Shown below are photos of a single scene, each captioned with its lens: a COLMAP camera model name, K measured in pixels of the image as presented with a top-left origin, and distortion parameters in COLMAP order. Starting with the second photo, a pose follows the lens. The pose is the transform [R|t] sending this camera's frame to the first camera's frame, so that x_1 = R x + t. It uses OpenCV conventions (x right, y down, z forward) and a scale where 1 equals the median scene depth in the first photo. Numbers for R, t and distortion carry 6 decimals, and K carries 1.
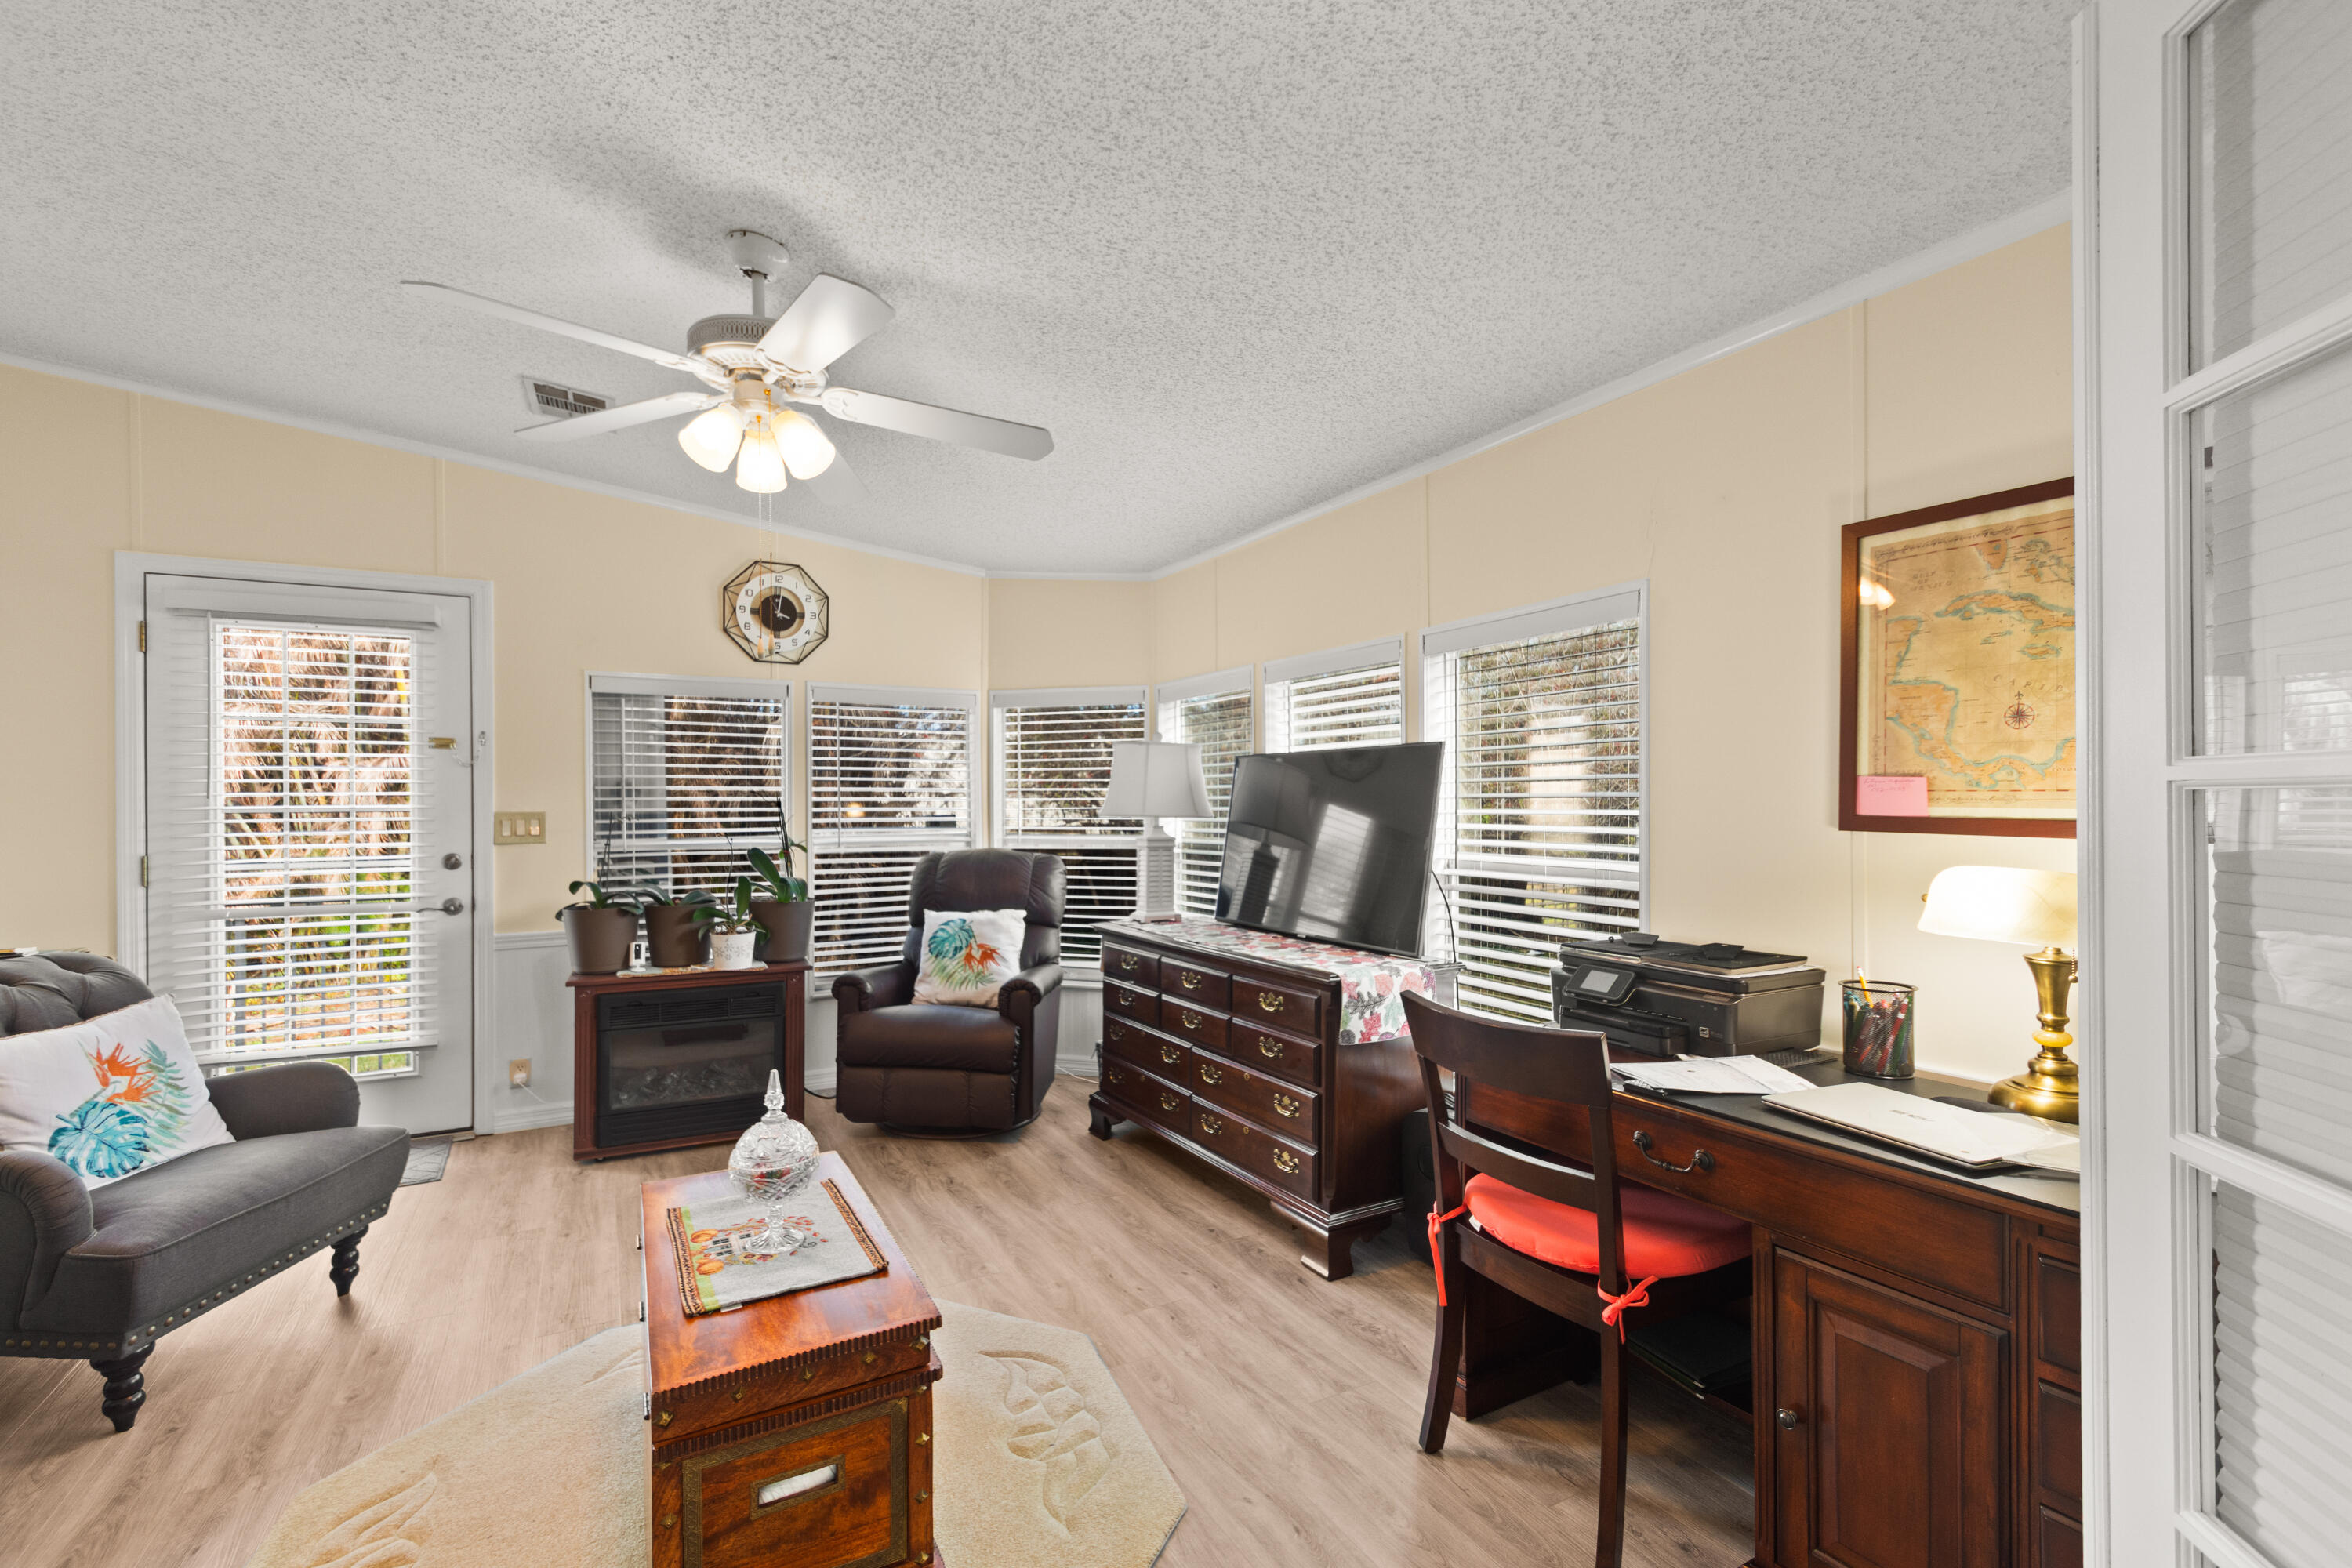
lens RADIAL K [[1047.1, 0, 1188.2], [0, 1047.1, 791.2], [0, 0, 1]] dist [-0.002830, -0.001134]
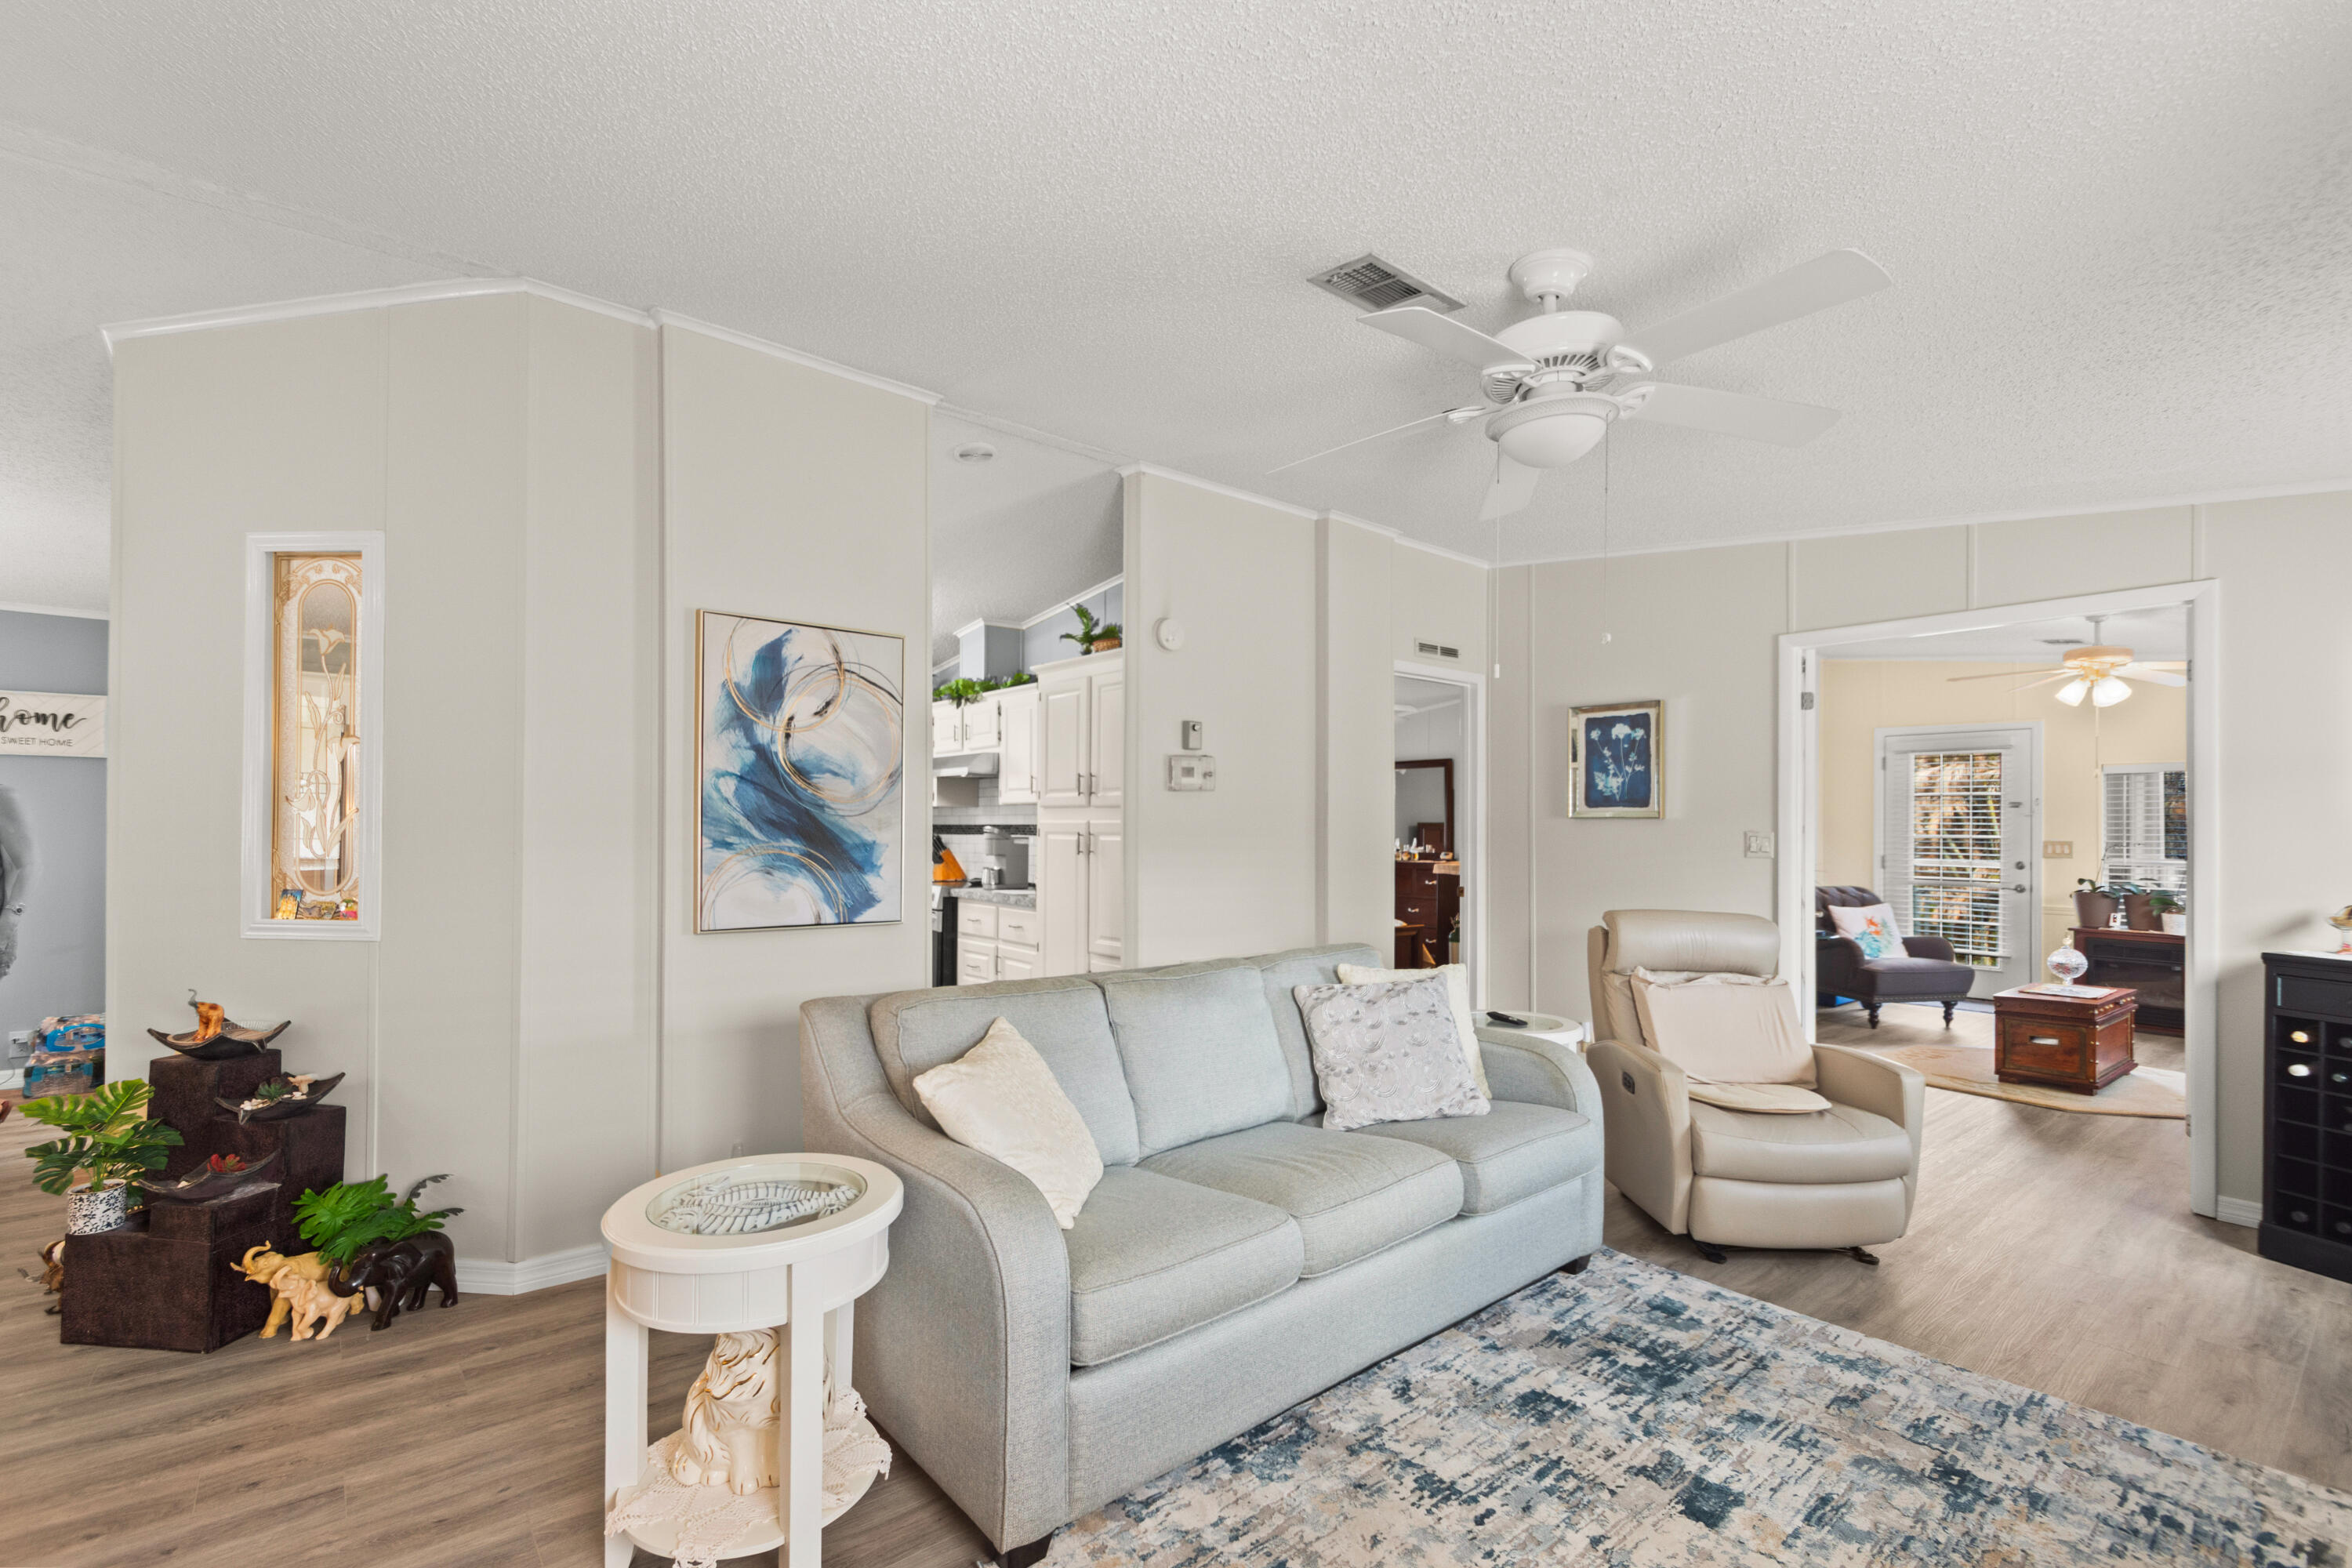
lens RADIAL K [[1047.1, 0, 1157.7], [0, 1047.1, 831.7], [0, 0, 1]] dist [-0.002830, -0.001134]
pose [[0.169626, 0.007109, -0.985483, 0.943895], [-0.001189, 0.999975, 0.007009, -0.007748], [0.985508, -0.000017, 0.169630, -0.916102]]
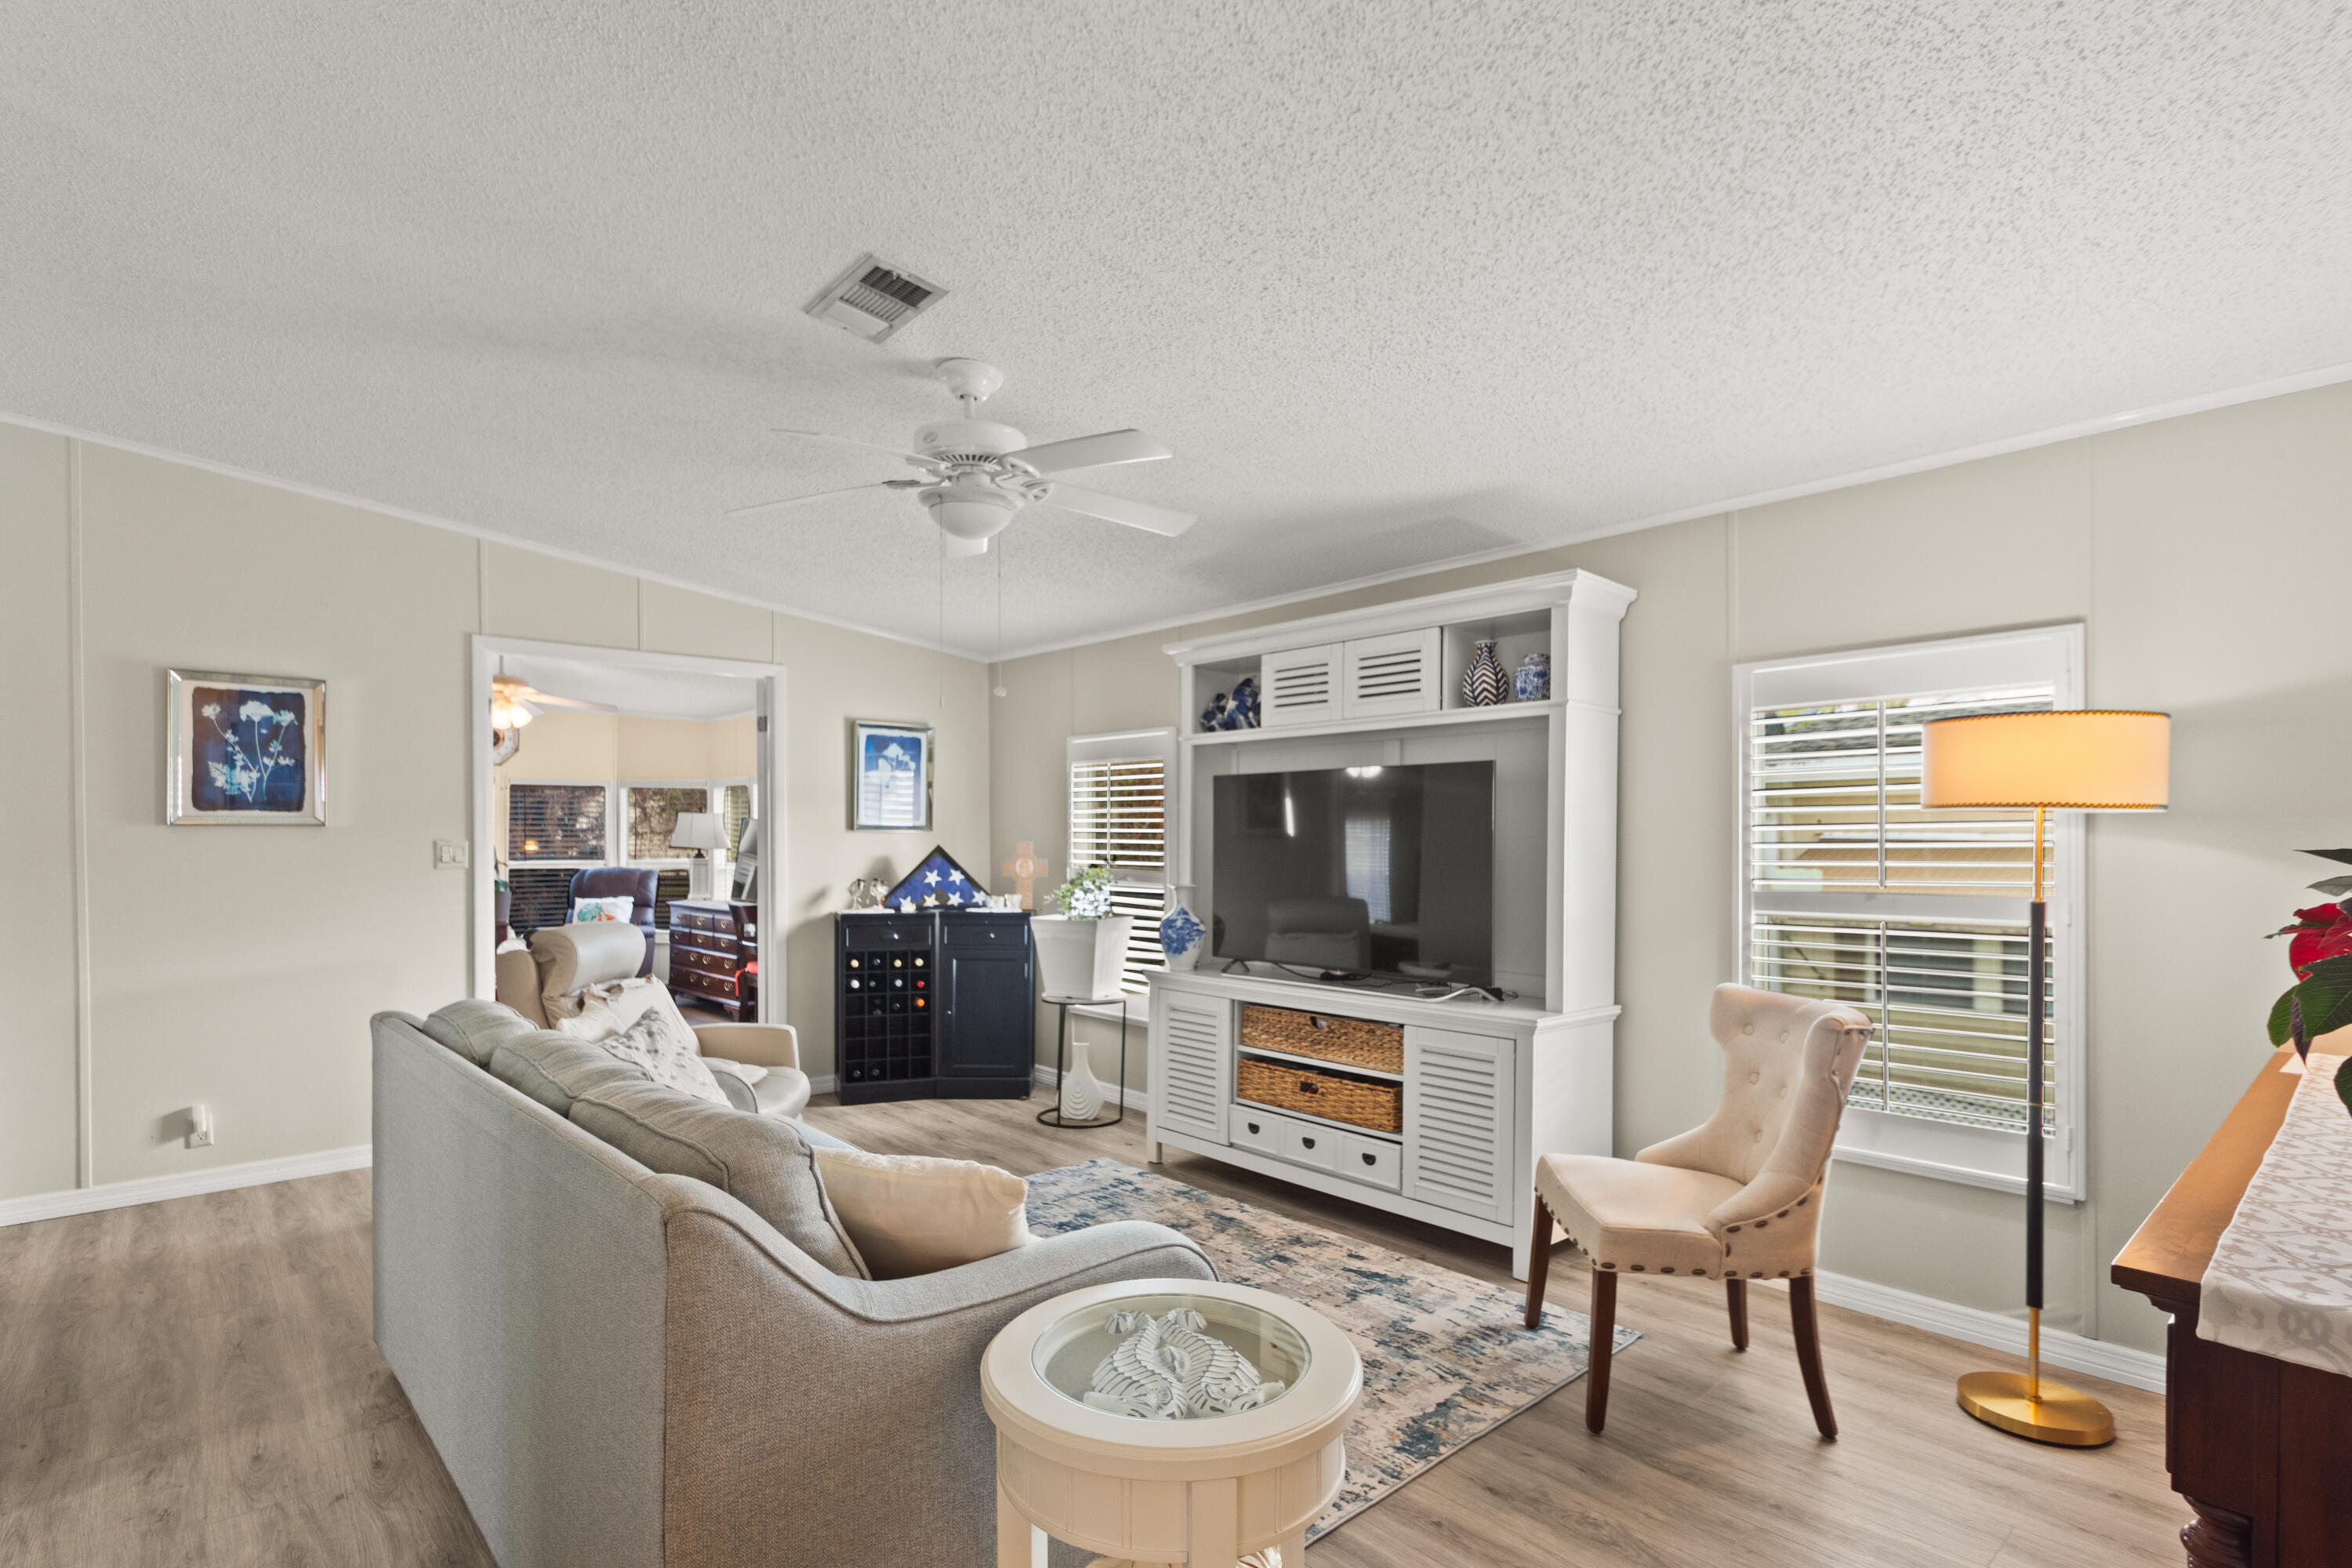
lens RADIAL K [[1117.1, 0, 1169.4], [0, 1117.1, 837.5], [0, 0, 1]] dist [-0.005479, -0.006292]
pose [[0.971545, -0.005097, 0.236800, 0.350414], [0.004293, 0.999983, 0.003911, -0.004736], [-0.236816, -0.002783, 0.971551, -1.357739]]
